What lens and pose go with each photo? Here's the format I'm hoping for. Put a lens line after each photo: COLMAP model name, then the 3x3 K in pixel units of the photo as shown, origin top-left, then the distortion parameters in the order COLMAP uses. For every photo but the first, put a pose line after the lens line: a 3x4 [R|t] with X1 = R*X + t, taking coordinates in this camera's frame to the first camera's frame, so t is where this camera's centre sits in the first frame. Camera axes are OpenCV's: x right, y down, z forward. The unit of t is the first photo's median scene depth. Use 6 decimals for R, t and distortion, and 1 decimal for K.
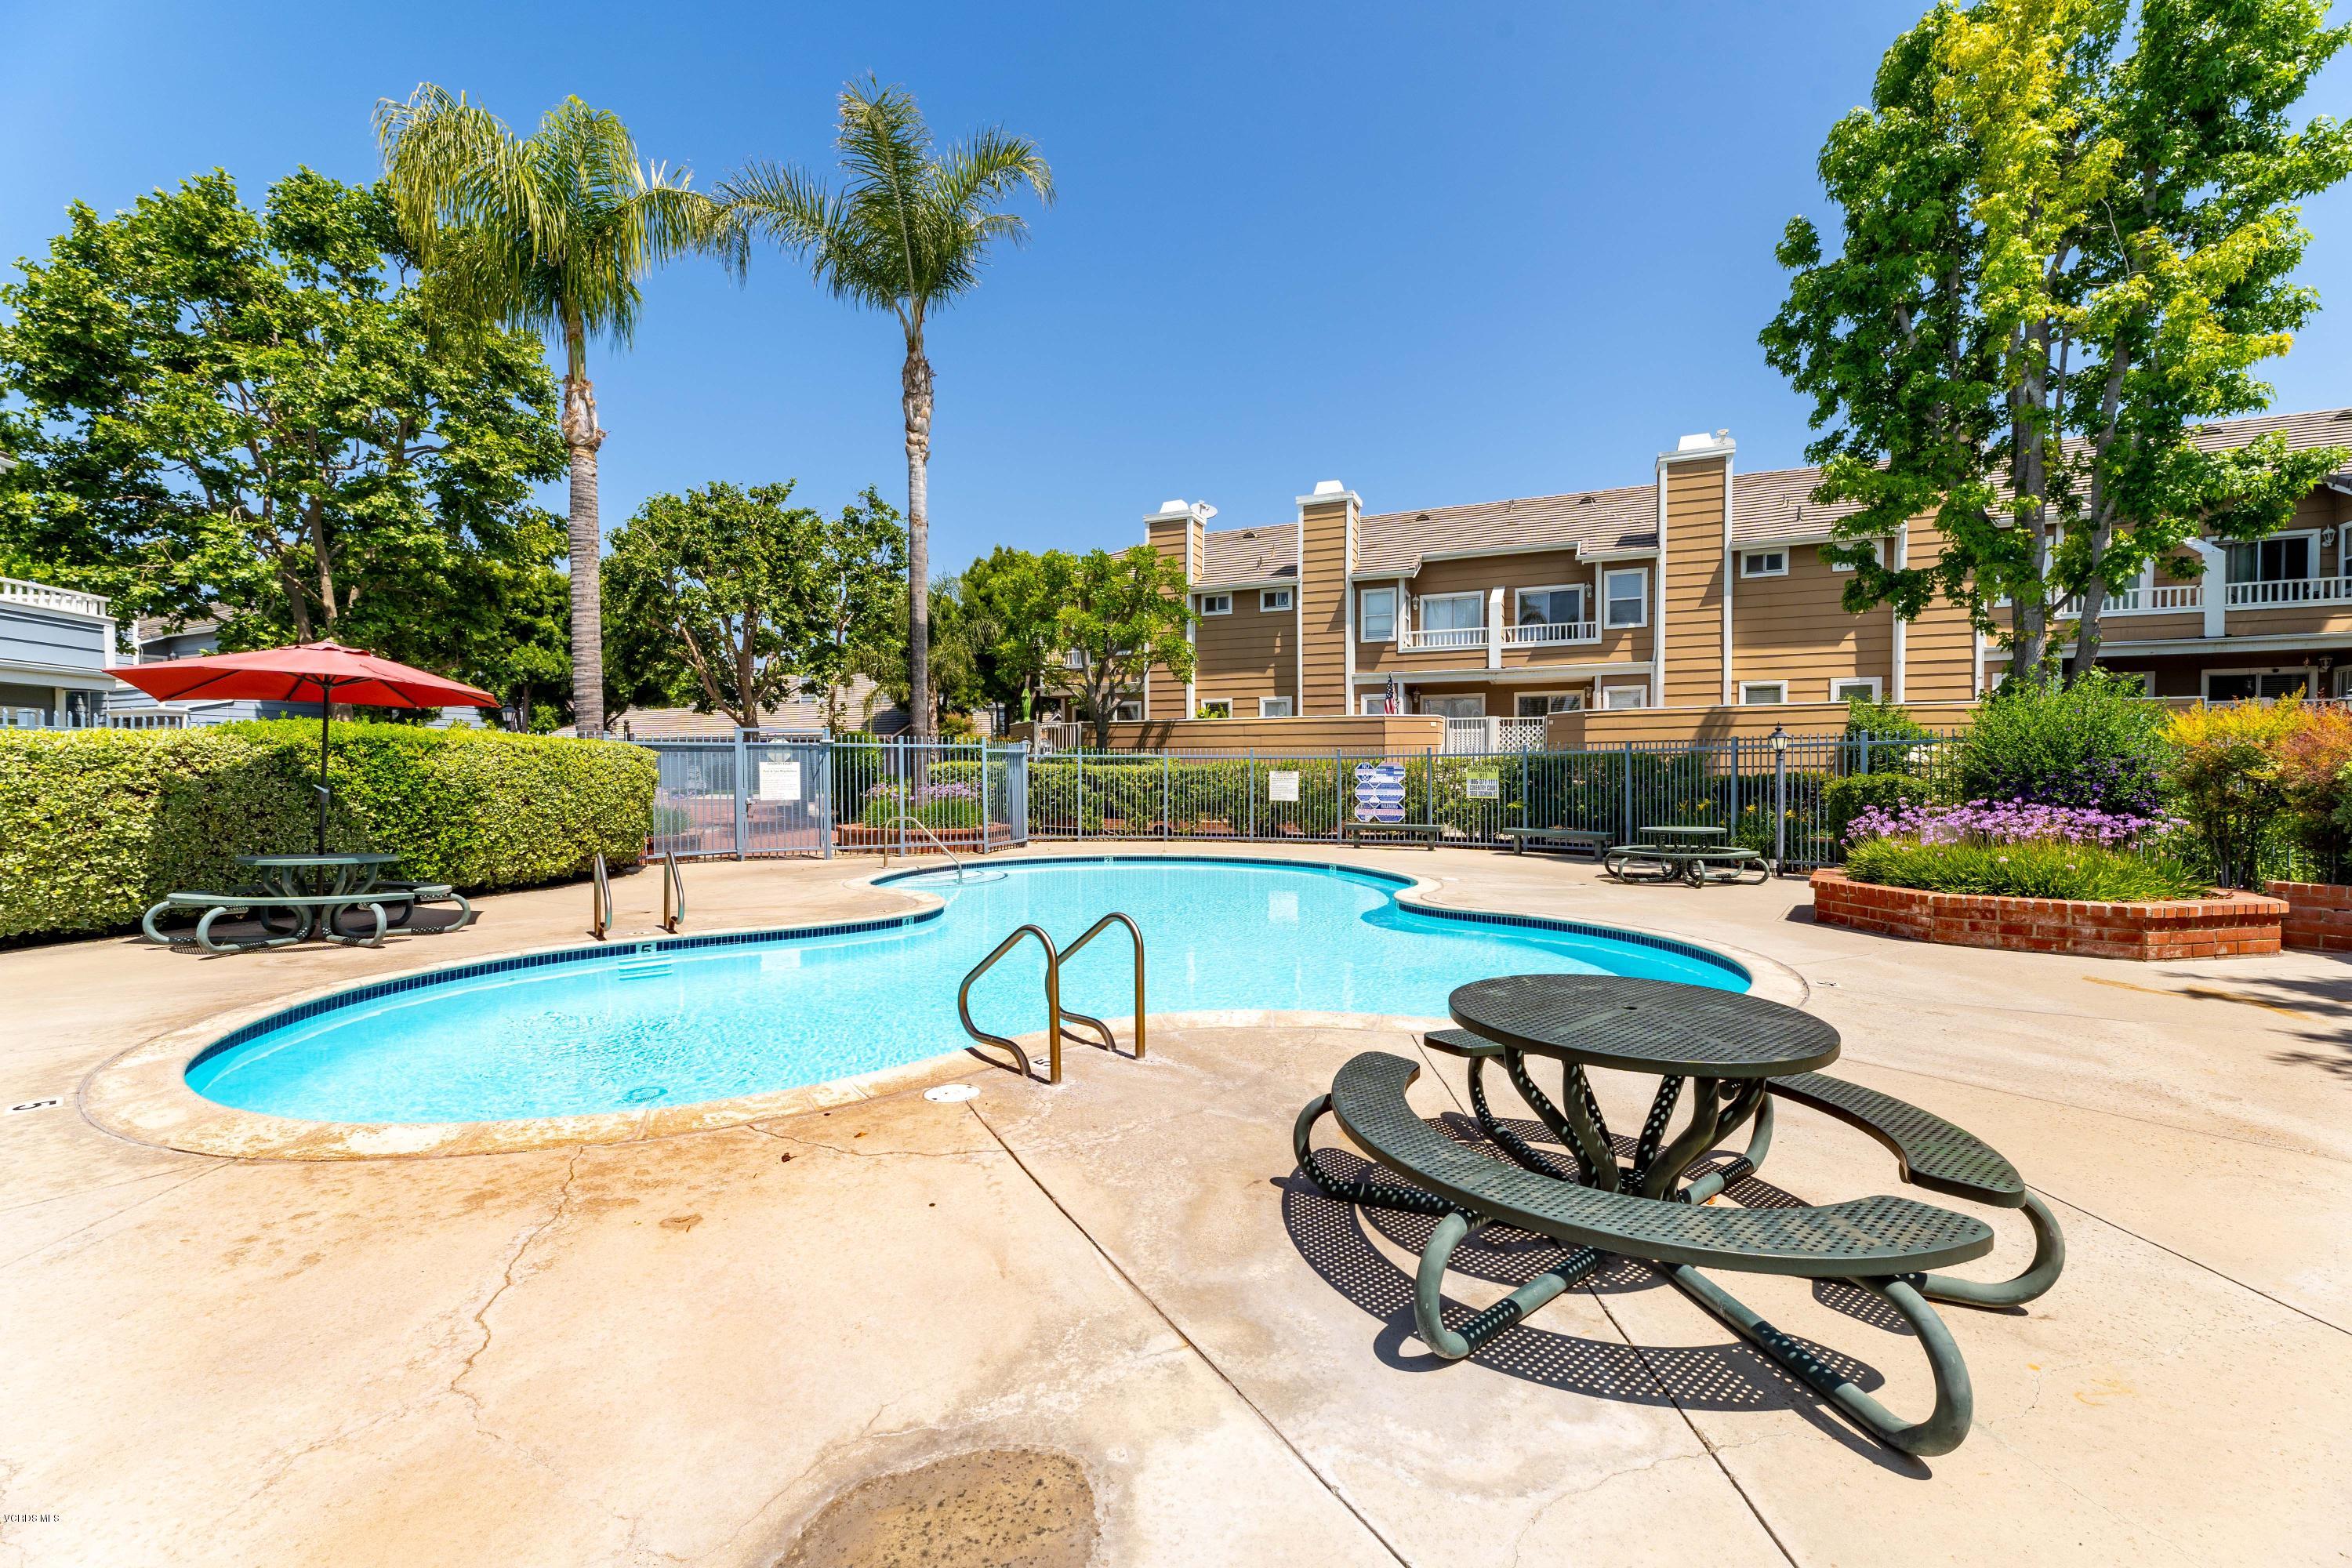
lens RADIAL K [[949.3, 0, 1176.4], [0, 949.3, 799.8], [0, 0, 1]] dist [0.003313, -0.001271]
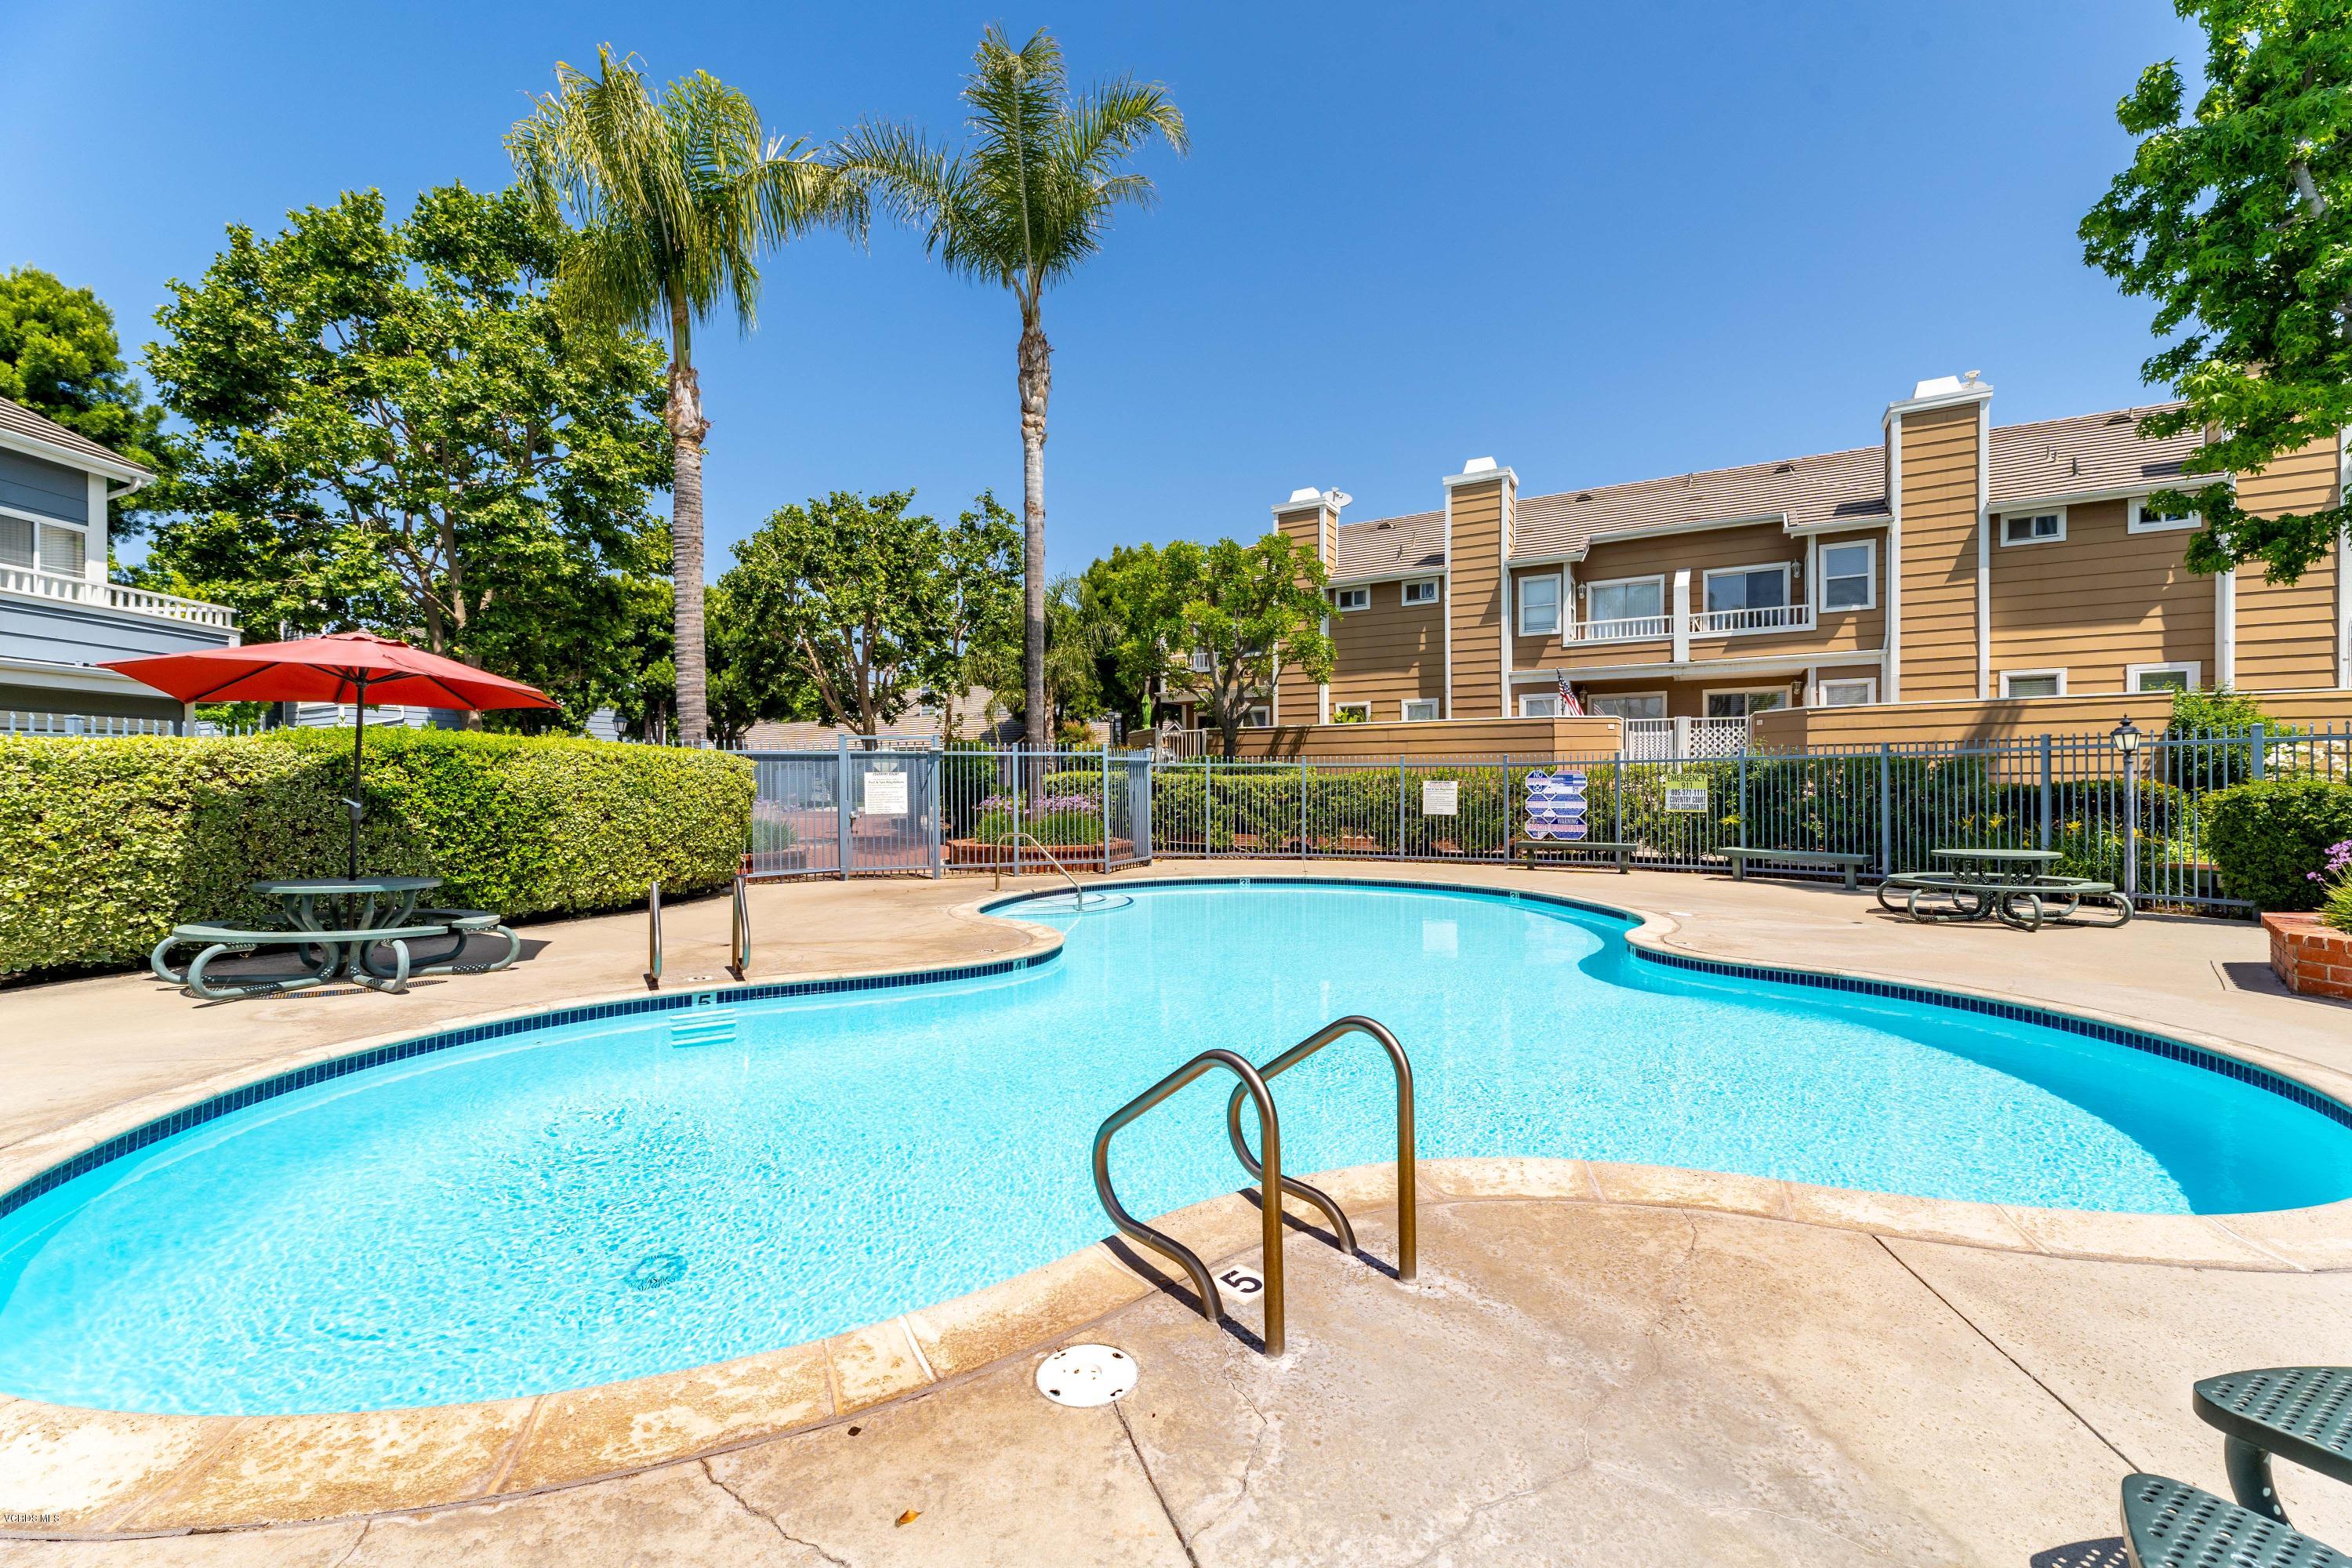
lens RADIAL K [[949.3, 0, 1172.0], [0, 949.3, 795.3], [0, 0, 1]] dist [0.003313, -0.001271]
pose [[0.992575, -0.001386, -0.121622, -0.029275], [-0.000646, 0.999861, -0.016666, -0.002141], [0.121629, 0.016620, 0.992437, 0.111272]]
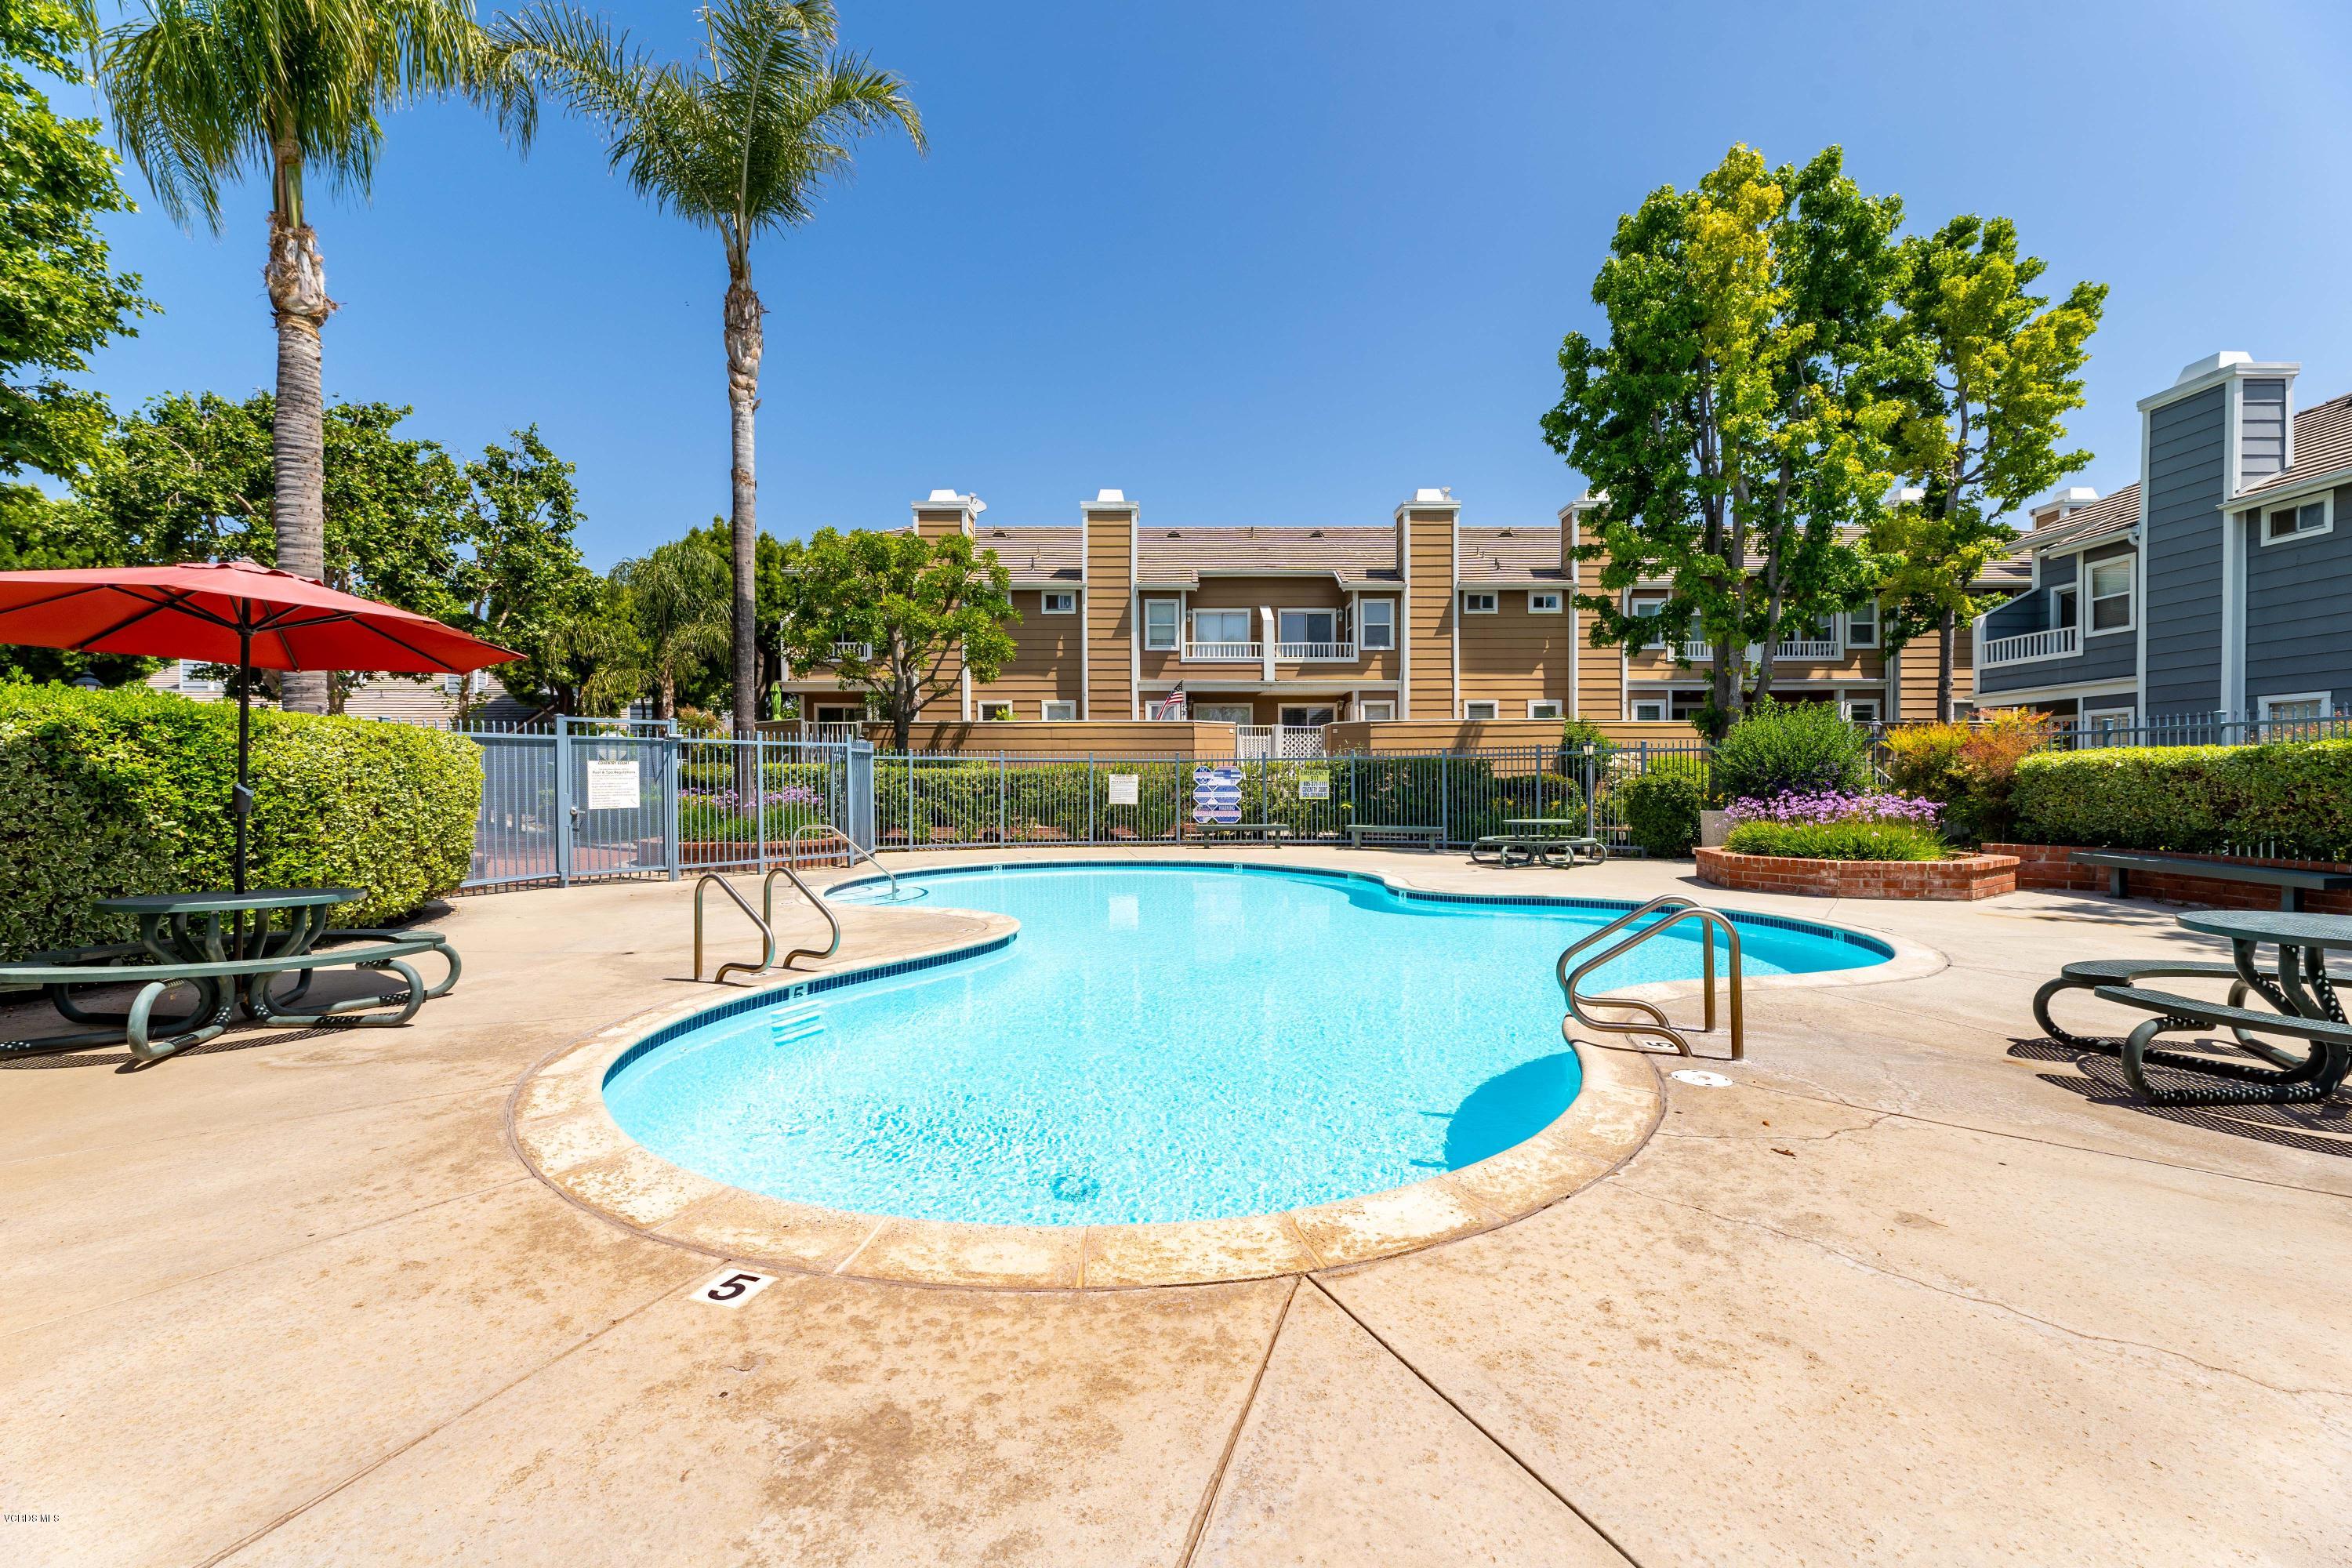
lens RADIAL K [[949.3, 0, 1177.9], [0, 949.3, 792.9], [0, 0, 1]] dist [0.003313, -0.001271]
pose [[0.913536, -0.007590, 0.406688, -0.270798], [0.014277, 0.999808, -0.013412, 0.003845], [-0.406508, 0.018058, 0.913469, 0.073863]]
